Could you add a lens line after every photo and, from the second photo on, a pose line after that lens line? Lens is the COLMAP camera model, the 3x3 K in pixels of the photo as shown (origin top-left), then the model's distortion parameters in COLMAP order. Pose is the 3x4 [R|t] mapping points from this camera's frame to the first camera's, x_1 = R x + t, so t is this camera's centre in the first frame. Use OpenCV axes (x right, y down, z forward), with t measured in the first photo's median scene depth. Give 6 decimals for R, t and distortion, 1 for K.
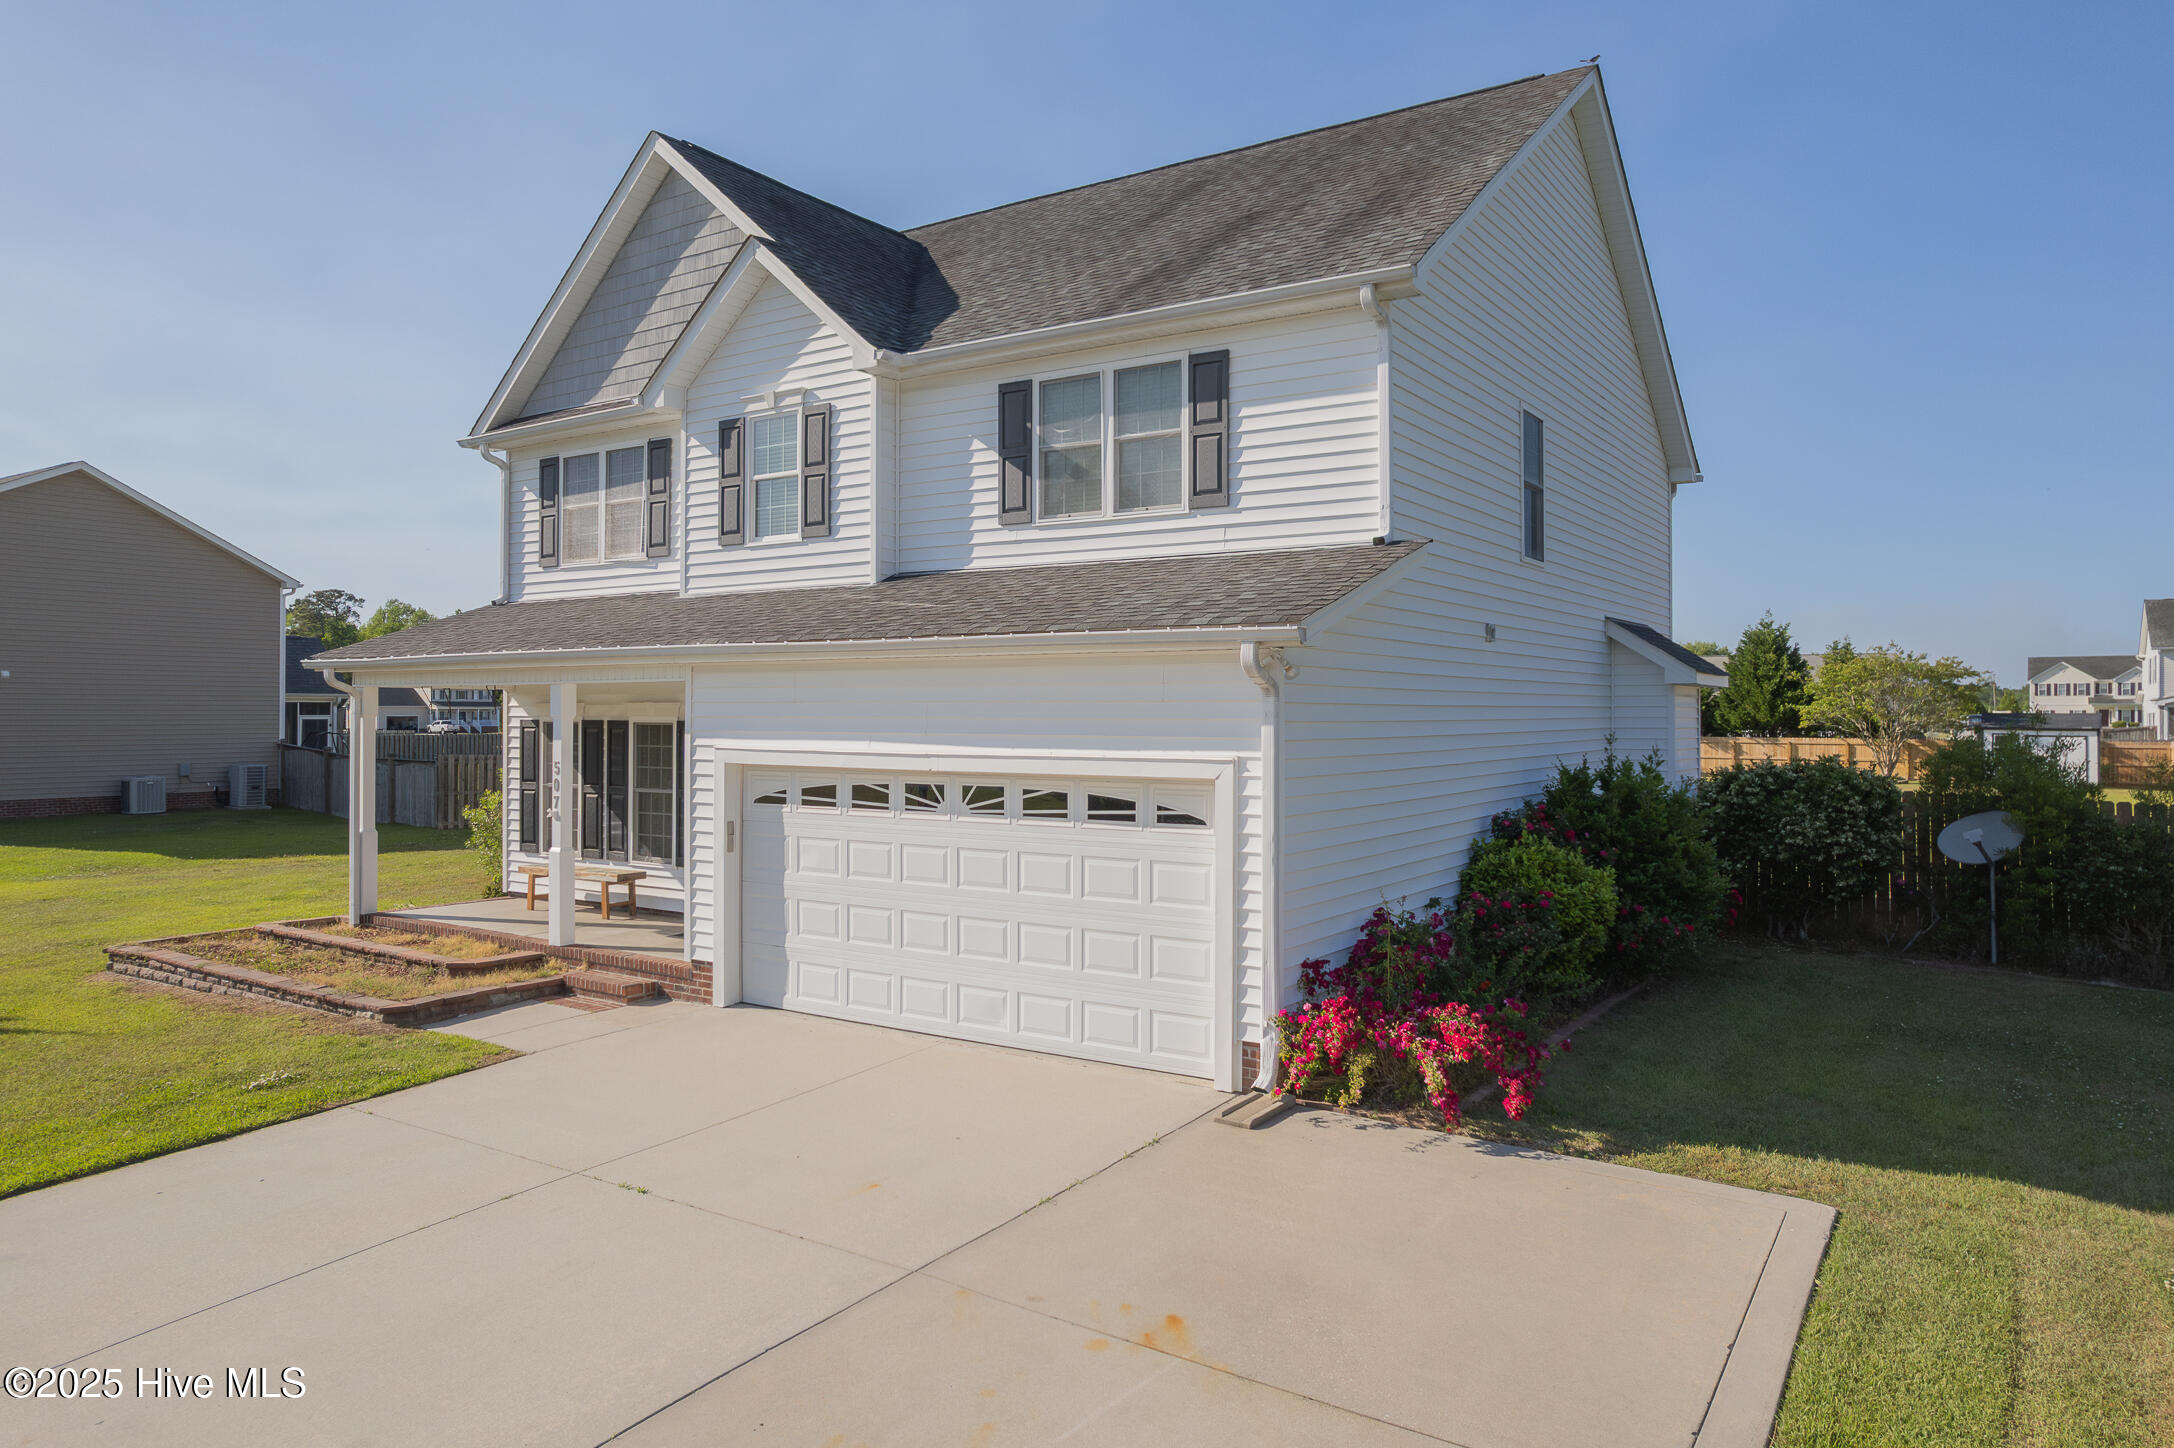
lens RADIAL K [[1389.1, 0, 1110.2], [0, 1389.1, 705.4], [0, 0, 1]] dist [-0.073062, 0.081086]
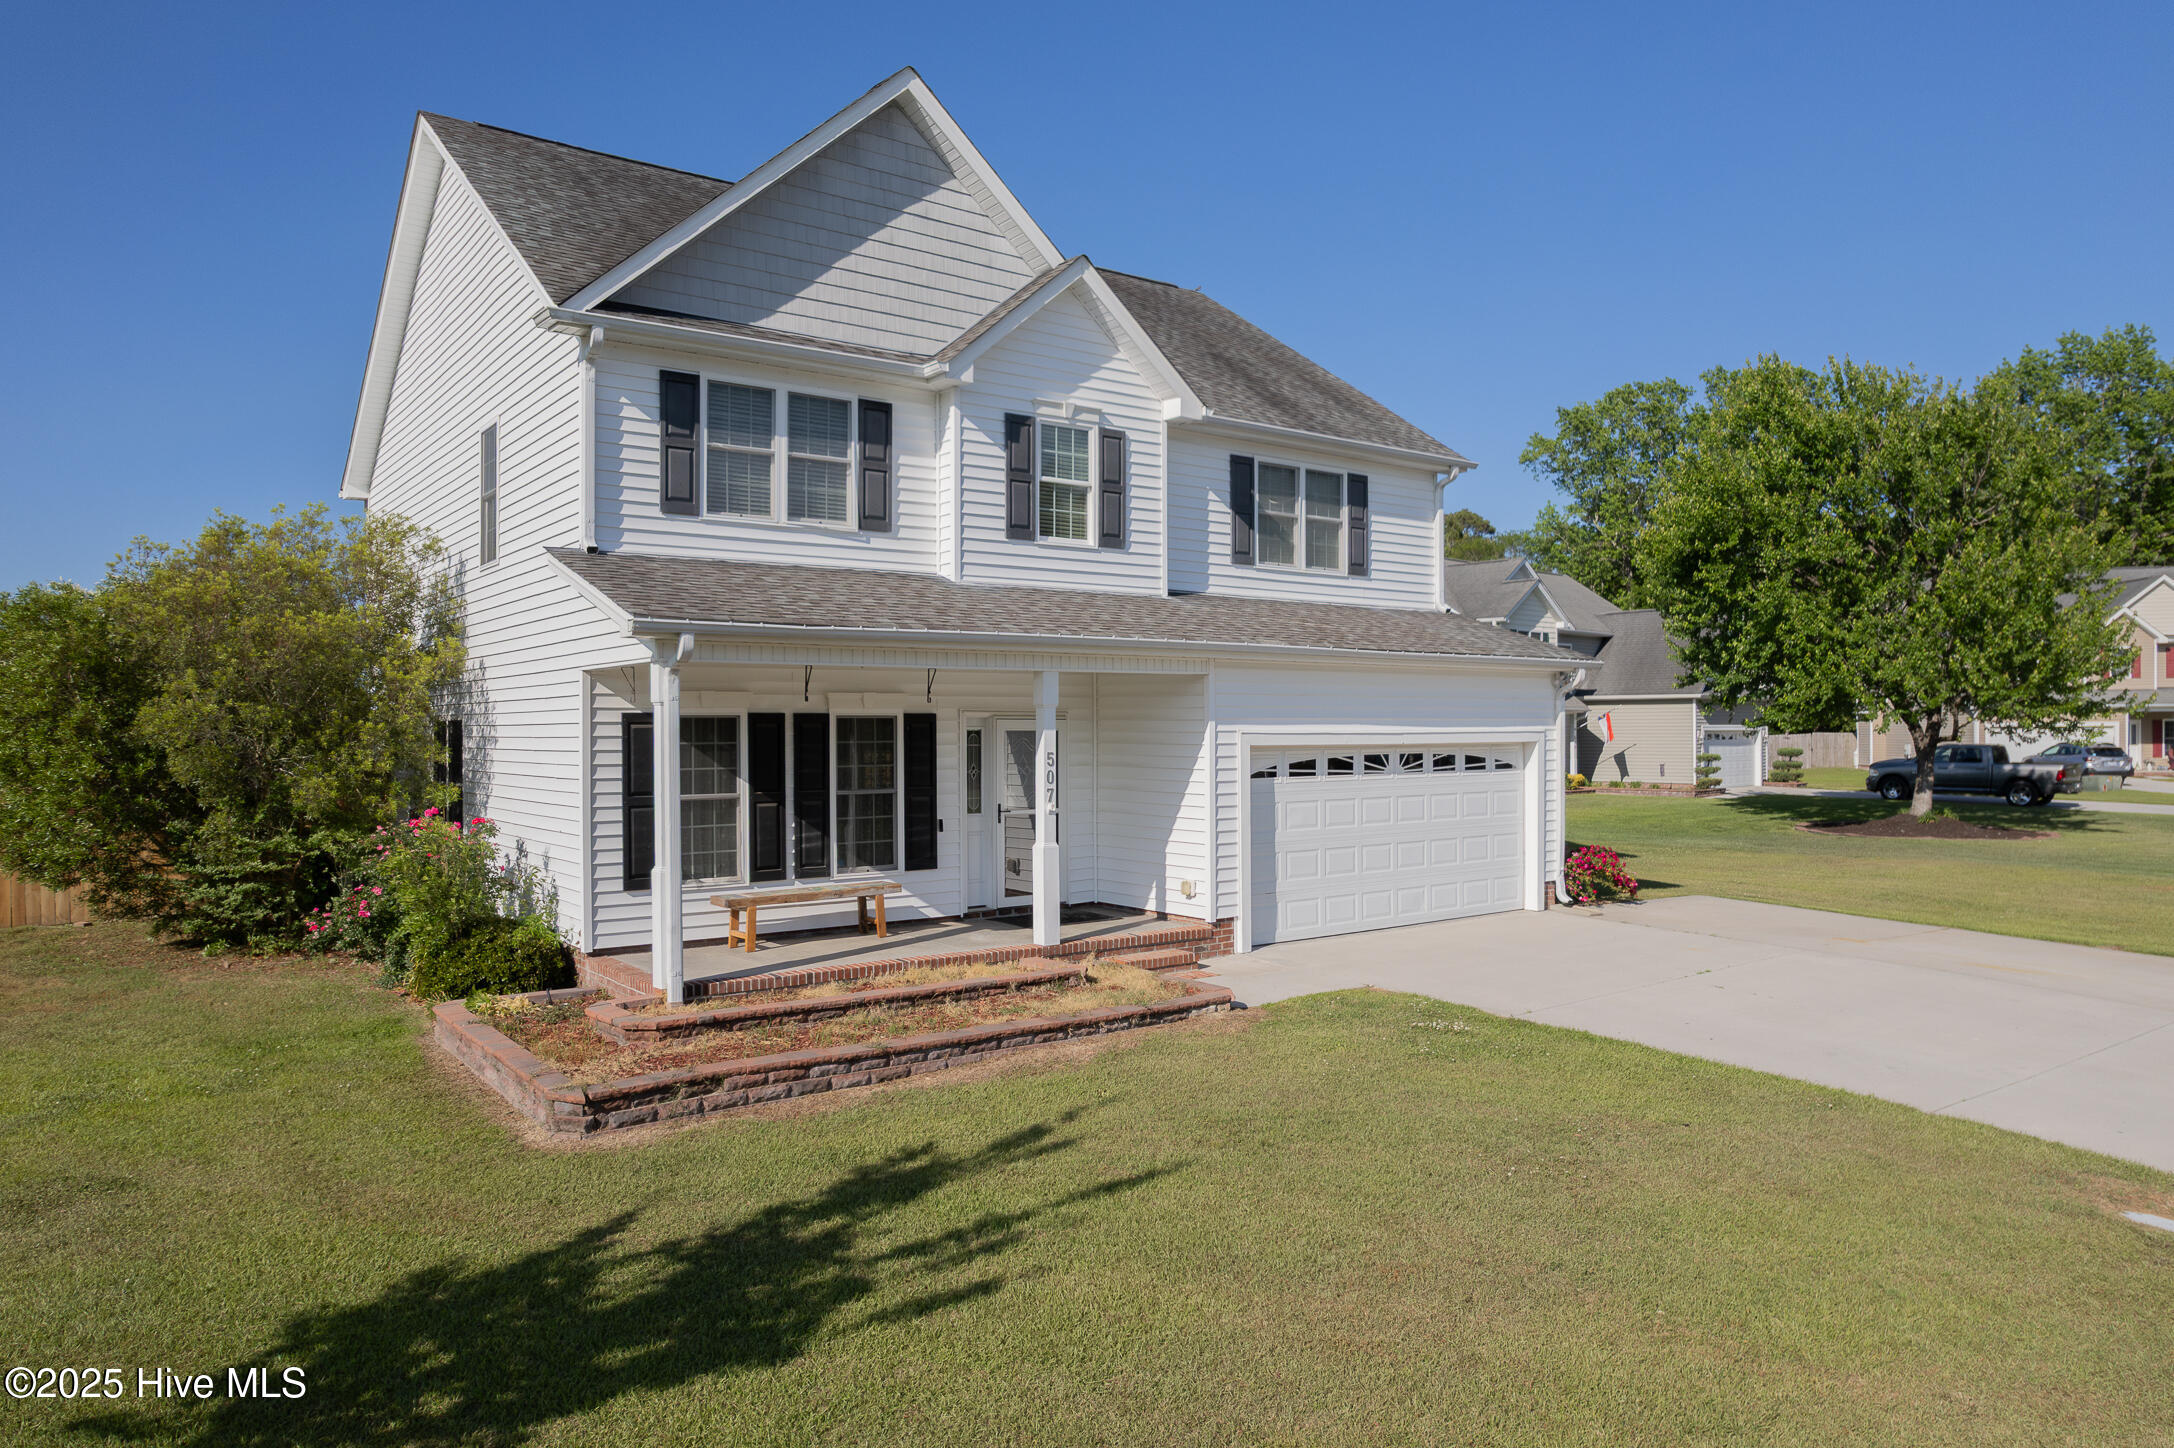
lens RADIAL K [[1389.1, 0, 1069.9], [0, 1389.1, 740.2], [0, 0, 1]] dist [-0.073062, 0.081086]
pose [[0.363607, -0.010303, 0.931495, -1.312871], [0.001612, 0.999944, 0.010430, 0.022420], [-0.931551, -0.002290, 0.363604, 0.647559]]
